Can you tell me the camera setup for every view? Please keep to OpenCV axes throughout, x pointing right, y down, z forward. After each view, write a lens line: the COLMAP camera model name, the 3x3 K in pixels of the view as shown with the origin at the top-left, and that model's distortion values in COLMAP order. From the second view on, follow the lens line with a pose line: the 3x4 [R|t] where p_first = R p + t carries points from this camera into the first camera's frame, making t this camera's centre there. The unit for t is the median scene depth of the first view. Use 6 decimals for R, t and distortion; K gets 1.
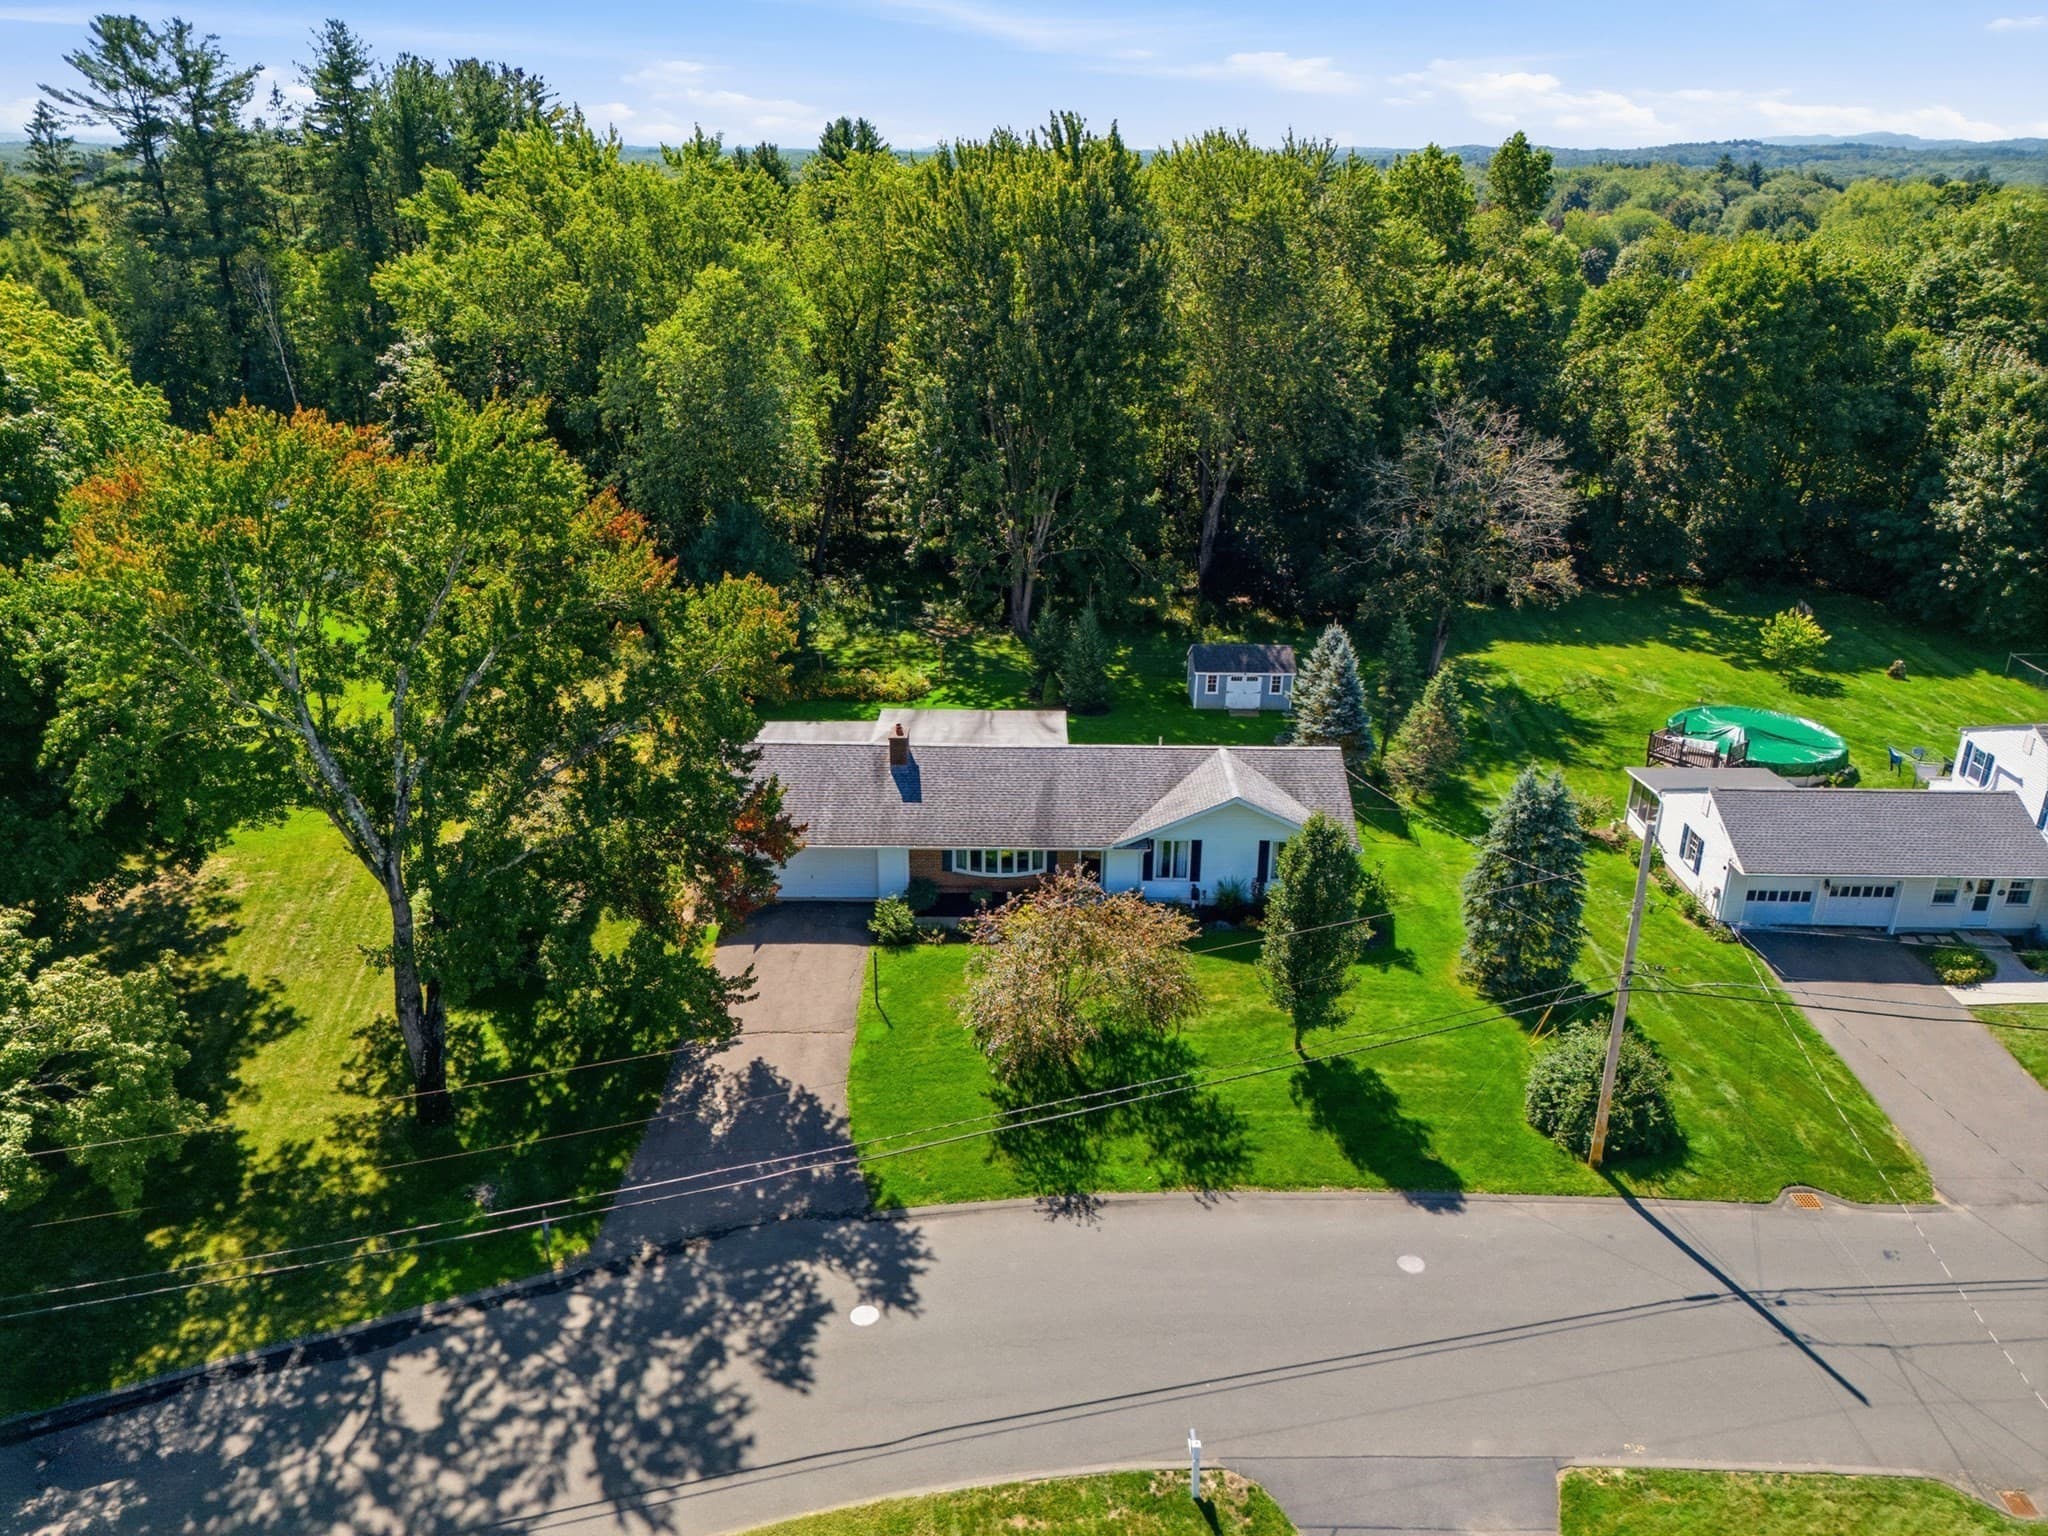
lens RADIAL K [[1507.4, 0, 1024.0], [0, 1507.4, 768.0], [0, 0, 1]] dist [0.070415, -0.050776]
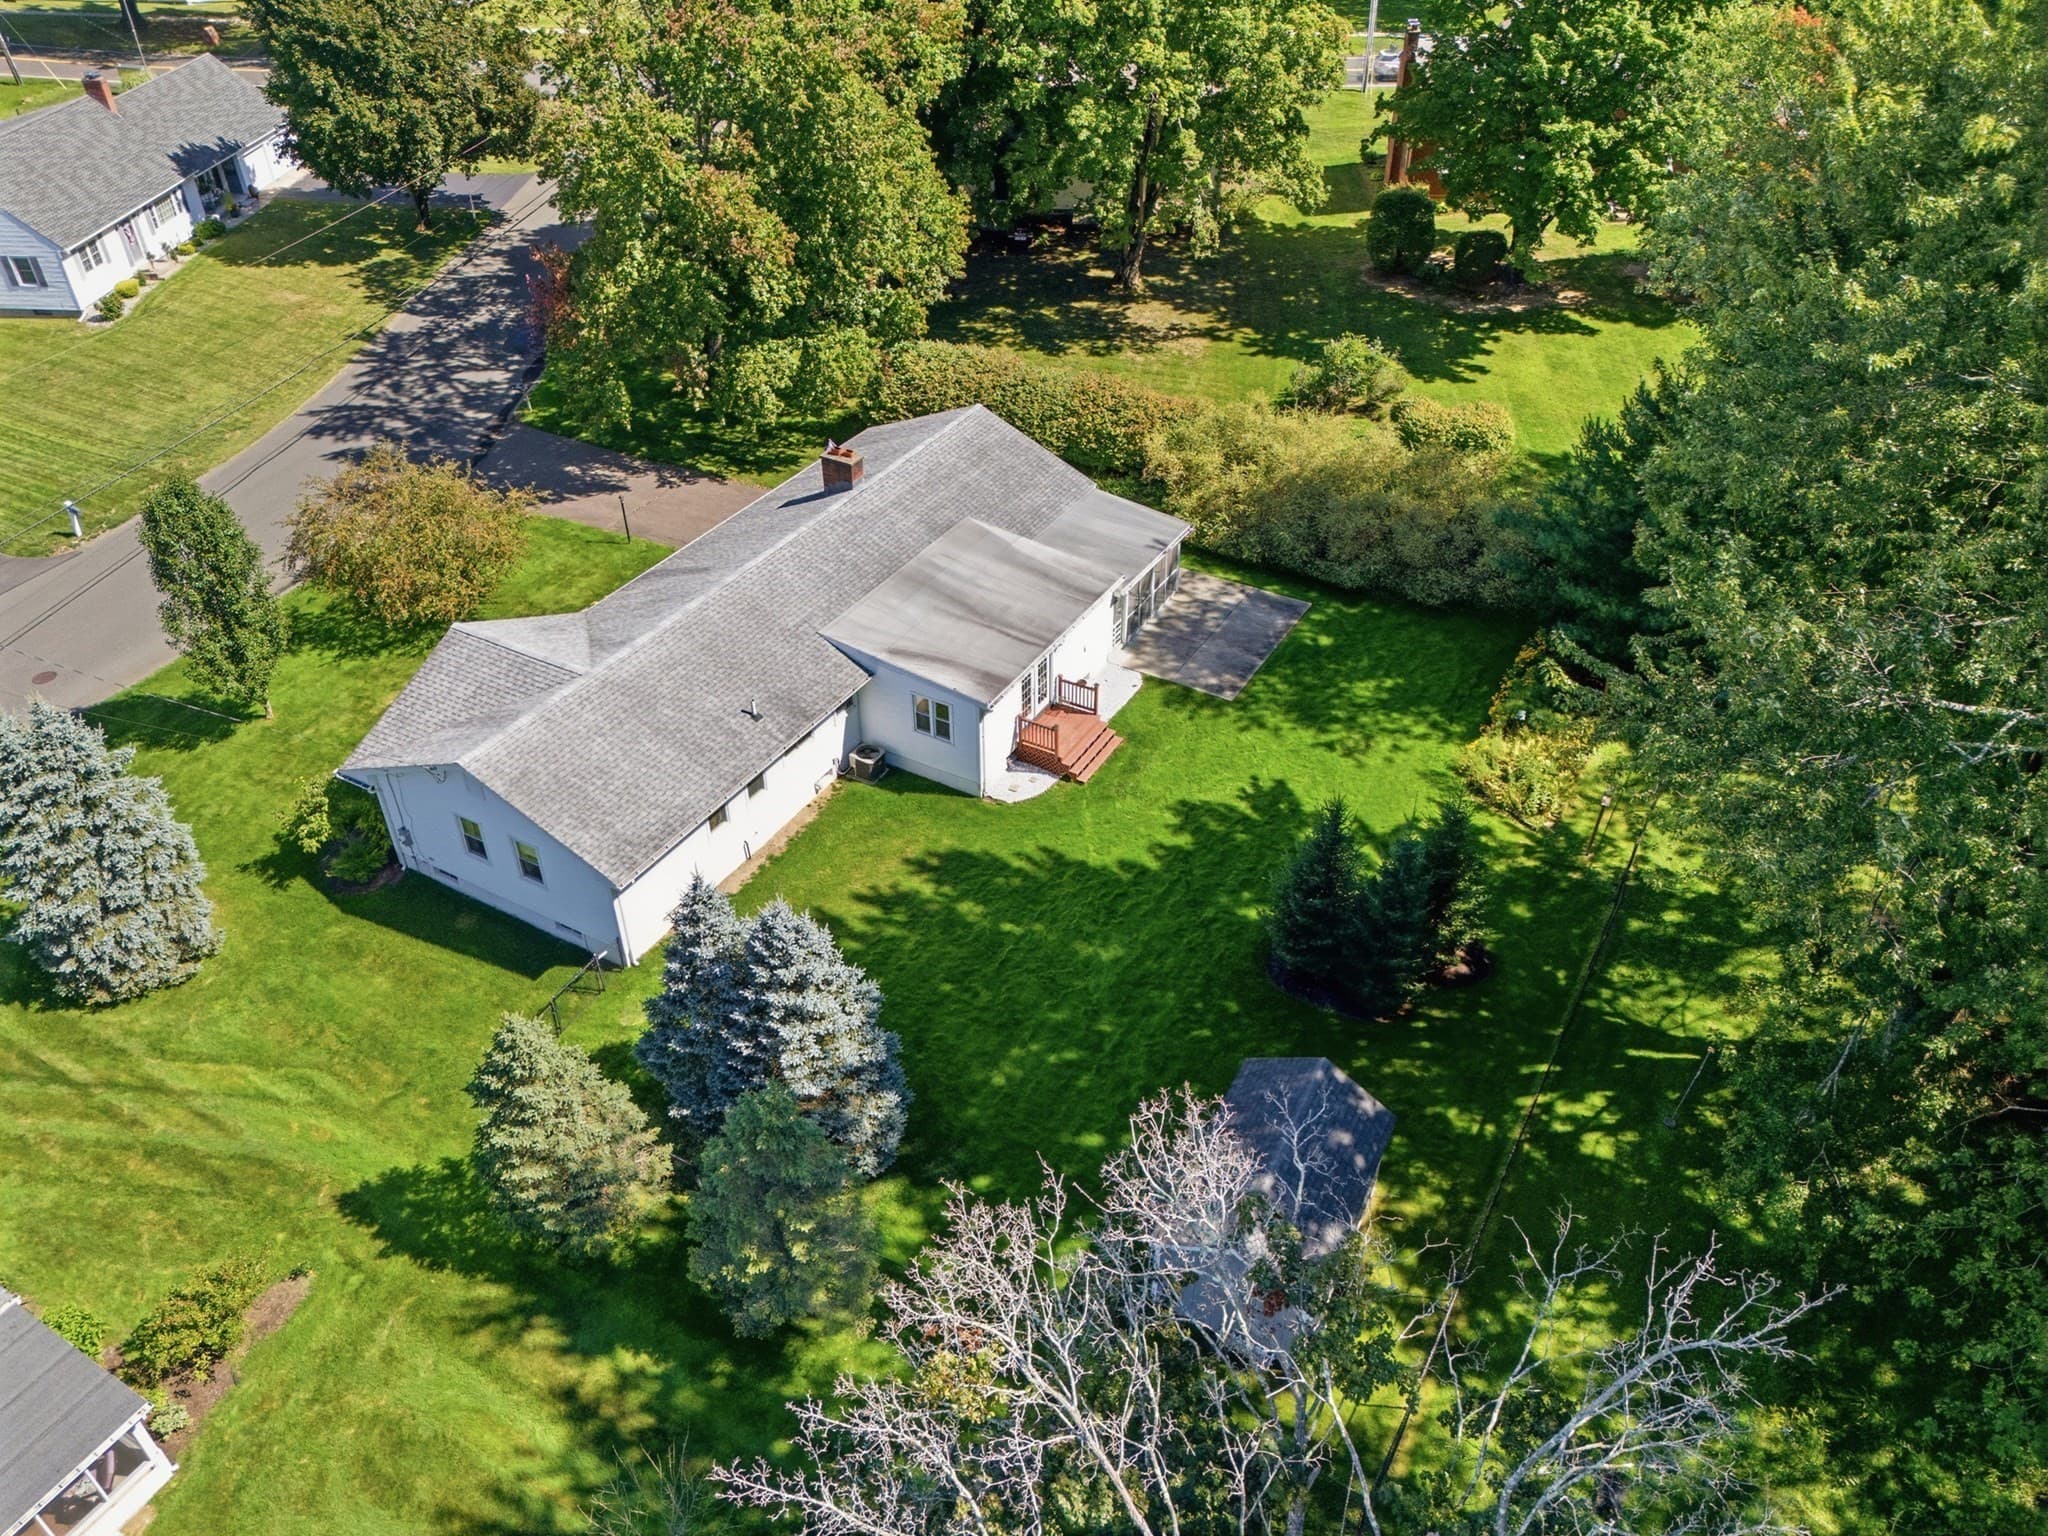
lens RADIAL K [[1507.4, 0, 1024.0], [0, 1507.4, 768.0], [0, 0, 1]] dist [0.070415, -0.050776]
pose [[-0.491640, 0.524853, -0.694852, 0.801502], [-0.328558, 0.627166, 0.706196, -0.804011], [0.806437, 0.575493, -0.135895, 1.931108]]
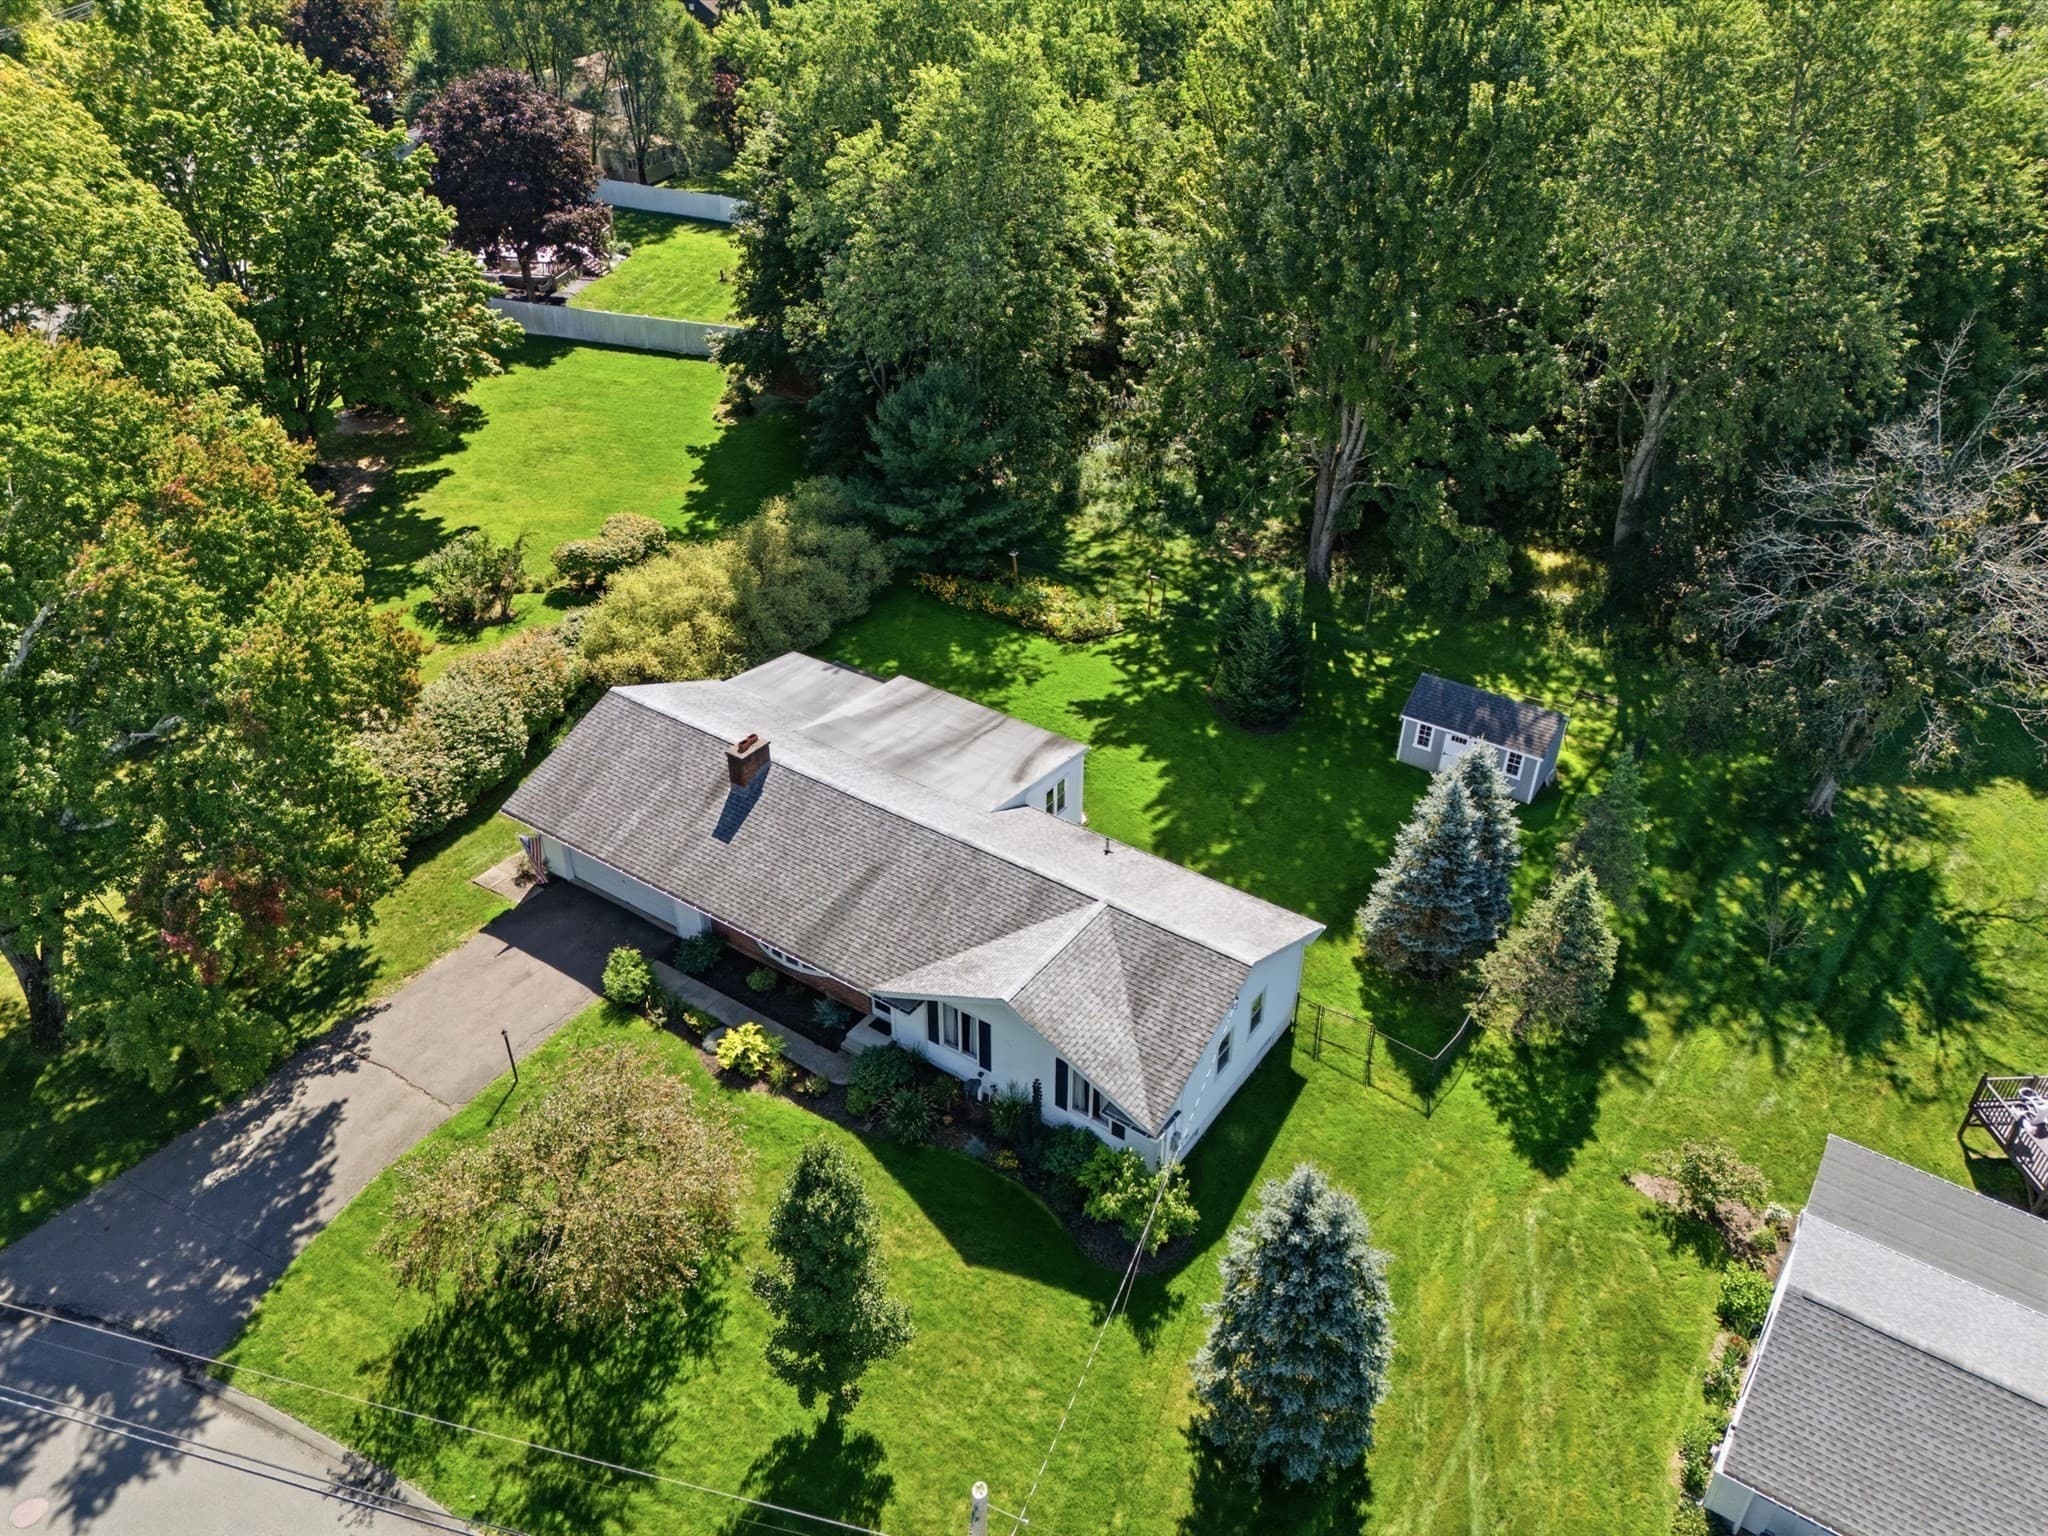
lens RADIAL K [[1507.4, 0, 1024.0], [0, 1507.4, 768.0], [0, 0, 1]] dist [0.070415, -0.050776]
pose [[0.824907, 0.312957, -0.470730, 0.624970], [-0.214464, 0.943765, 0.251621, -0.367498], [0.523005, -0.106610, 0.845636, 0.592302]]
